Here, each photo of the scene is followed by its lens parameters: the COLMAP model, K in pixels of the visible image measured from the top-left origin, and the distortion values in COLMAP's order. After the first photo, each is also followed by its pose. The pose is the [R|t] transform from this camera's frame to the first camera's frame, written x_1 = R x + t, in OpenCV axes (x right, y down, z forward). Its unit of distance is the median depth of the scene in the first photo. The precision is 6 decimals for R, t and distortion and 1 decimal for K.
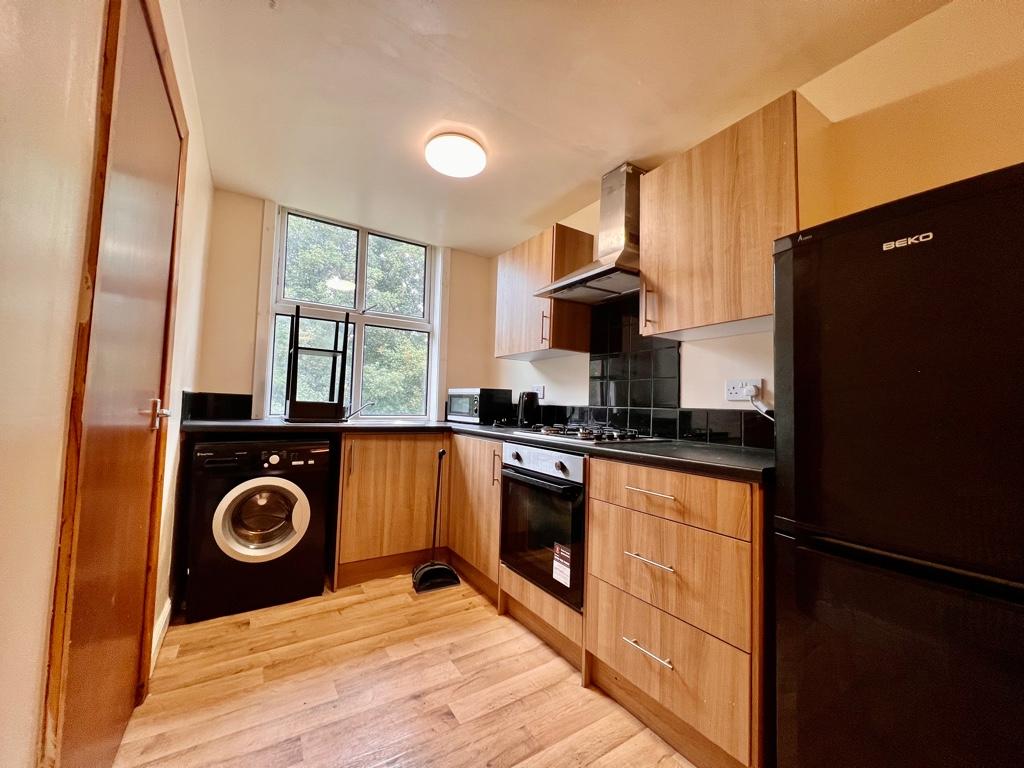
lens RADIAL K [[415.0, 0, 528.1], [0, 415.0, 385.4], [0, 0, 1]] dist [-0.003996, 0.000990]
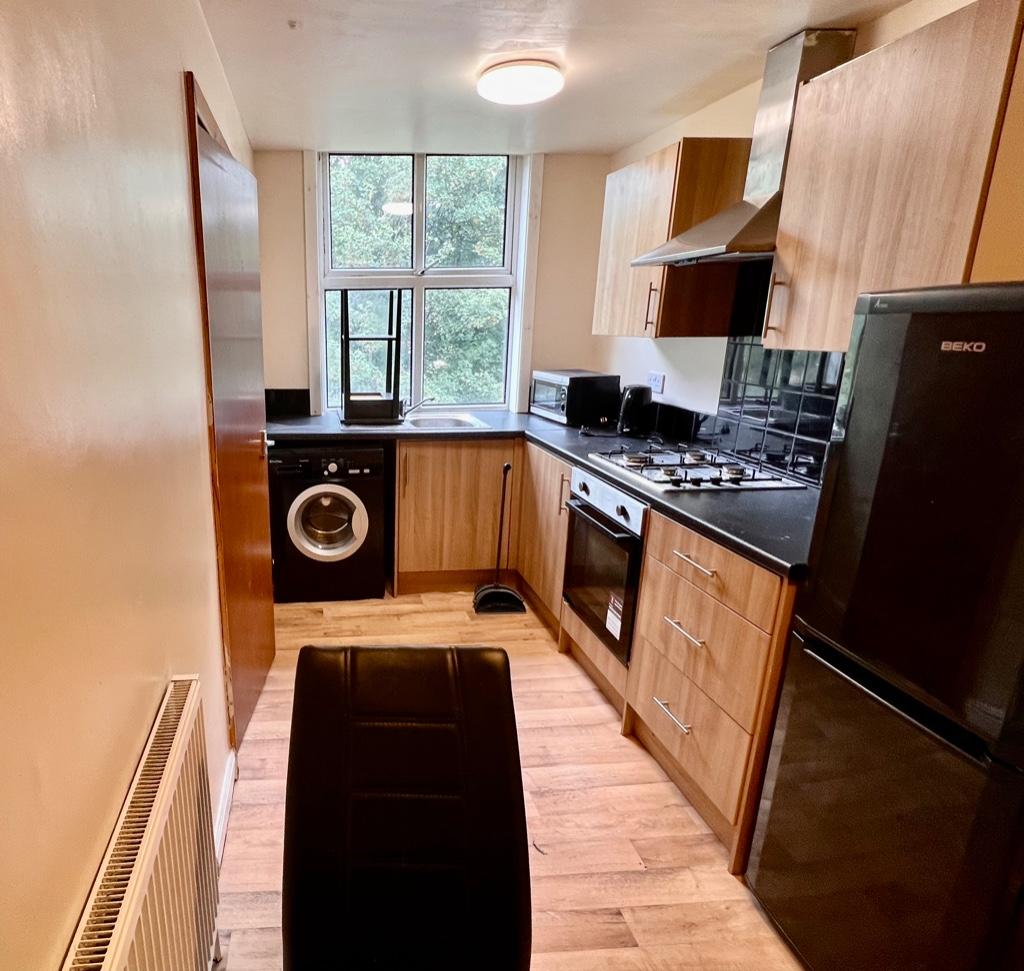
lens RADIAL K [[1381.1, 0, 511.6], [0, 1381.1, 485.0], [0, 0, 1]] dist [0.007025, 0.000000]
pose [[0.895502, 0.147804, -0.419797, 1.051296], [0.025273, 0.924834, 0.379530, -0.928106], [0.444339, -0.350480, 0.824456, -1.398970]]
